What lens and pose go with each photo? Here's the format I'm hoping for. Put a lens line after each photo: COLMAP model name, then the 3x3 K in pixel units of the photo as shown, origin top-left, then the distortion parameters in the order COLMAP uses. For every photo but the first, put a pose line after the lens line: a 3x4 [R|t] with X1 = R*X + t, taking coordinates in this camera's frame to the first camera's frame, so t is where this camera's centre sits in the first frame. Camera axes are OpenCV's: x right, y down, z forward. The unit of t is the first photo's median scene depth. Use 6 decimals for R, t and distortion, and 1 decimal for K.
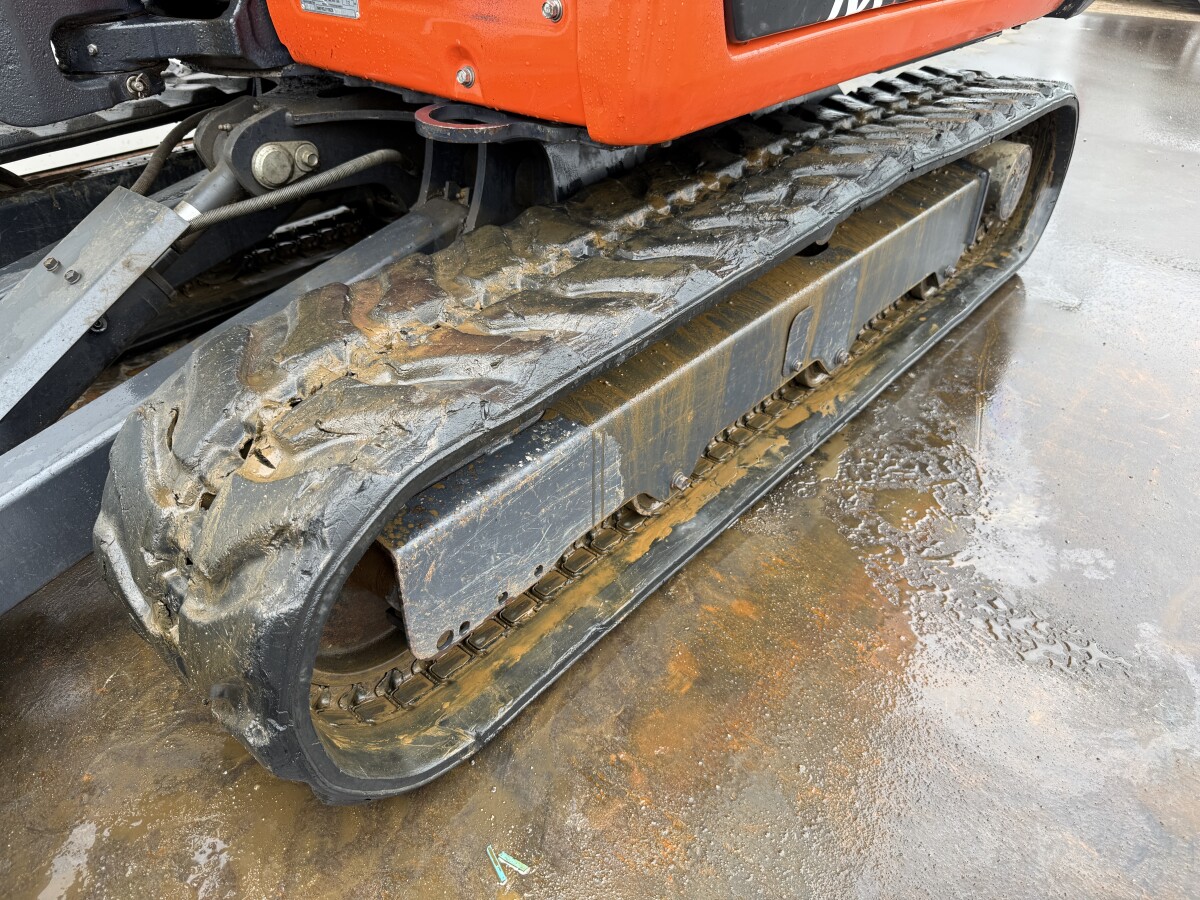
lens RADIAL K [[851.6, 0, 600.0], [0, 851.6, 450.0], [0, 0, 1]] dist [0.070571, -0.109658]
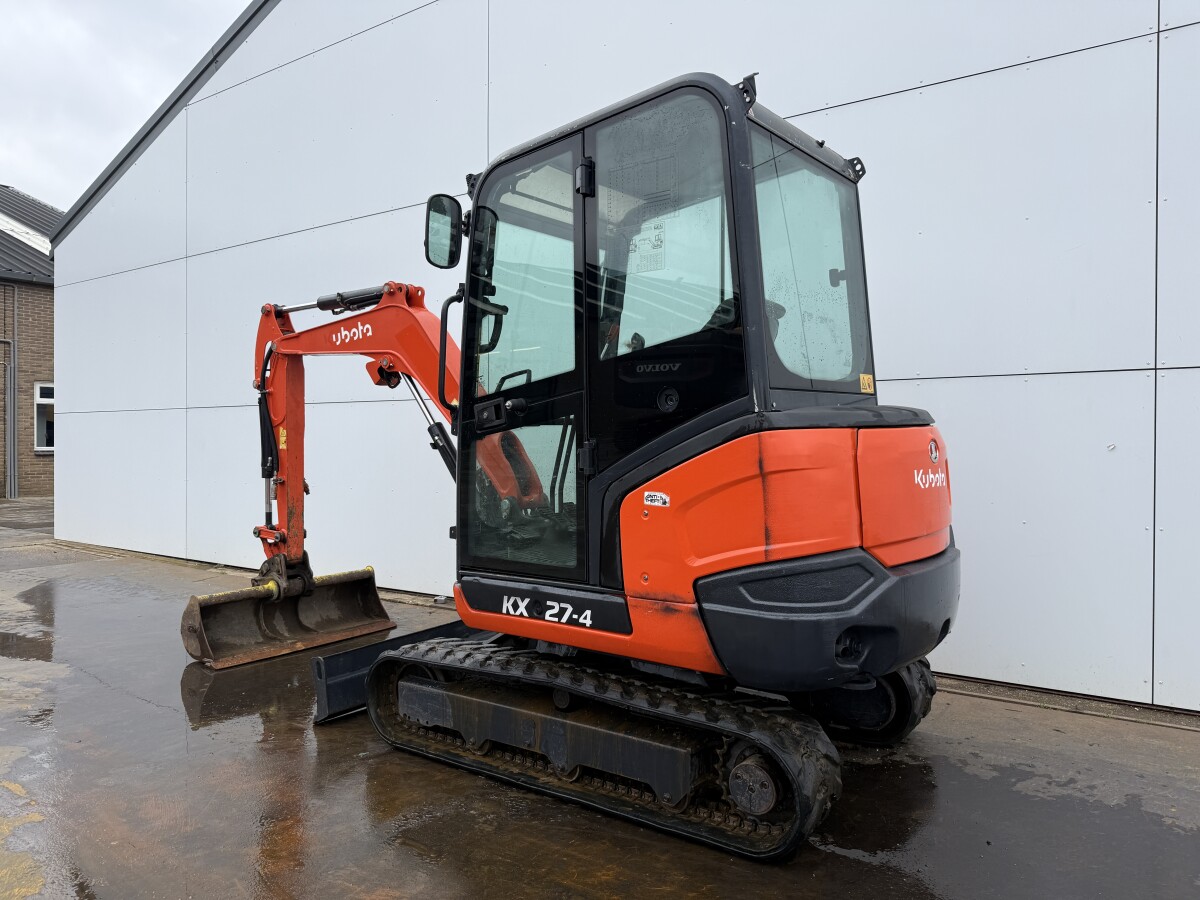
lens RADIAL K [[836.6, 0, 598.4], [0, 836.6, 444.5], [0, 0, 1]] dist [0.156709, -0.335371]
pose [[0.082226, 0.010189, -0.996562, 3.371918], [-0.565312, 0.823991, -0.038219, -1.044194], [0.820769, 0.566511, 0.073514, 0.610433]]
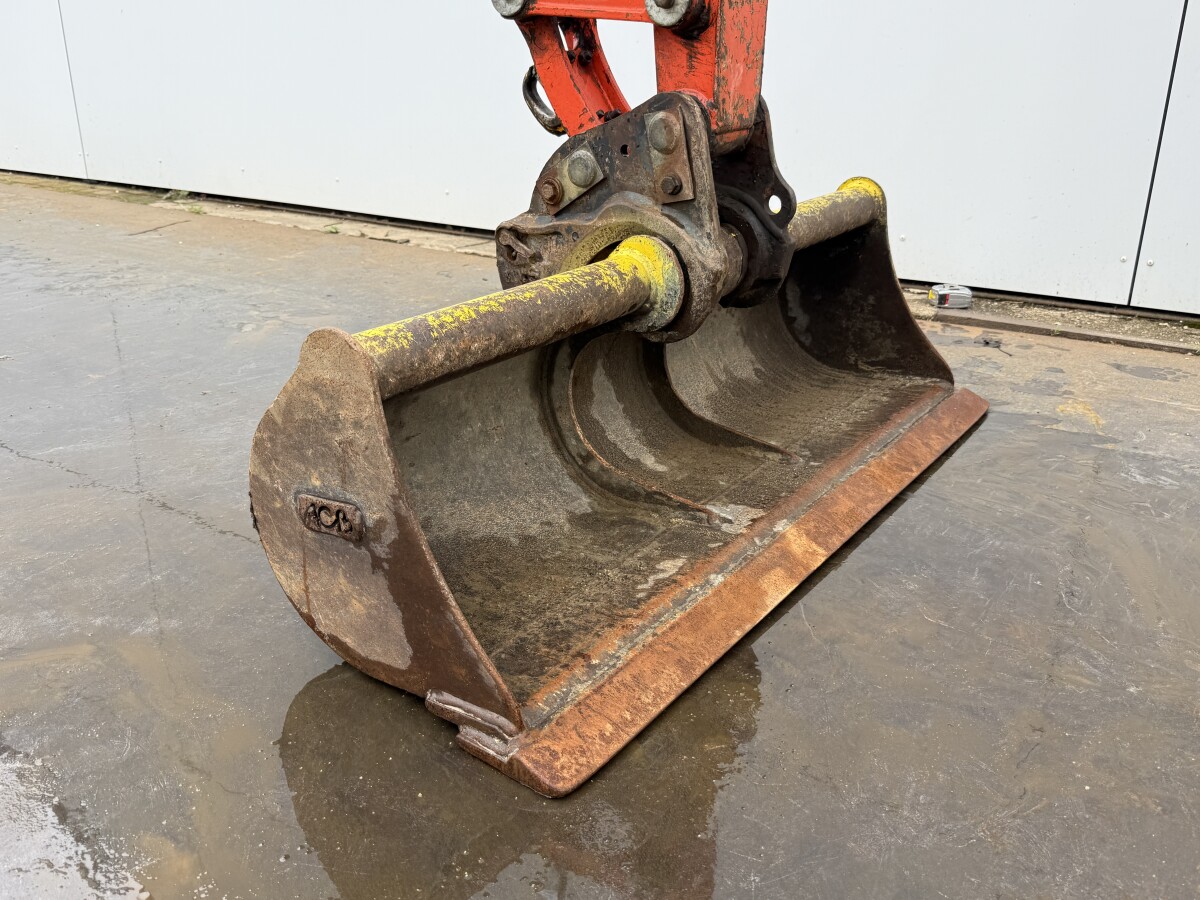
lens RADIAL K [[1016.0, 0, 600.0], [0, 1016.0, 450.0], [0, 0, 1]] dist [0.038770, -0.006336]
pose [[0.114773, 0.370545, -0.921696, -0.673025], [-0.568049, 0.785646, 0.245114, 0.481280], [0.814952, 0.495436, 0.300659, -0.448911]]
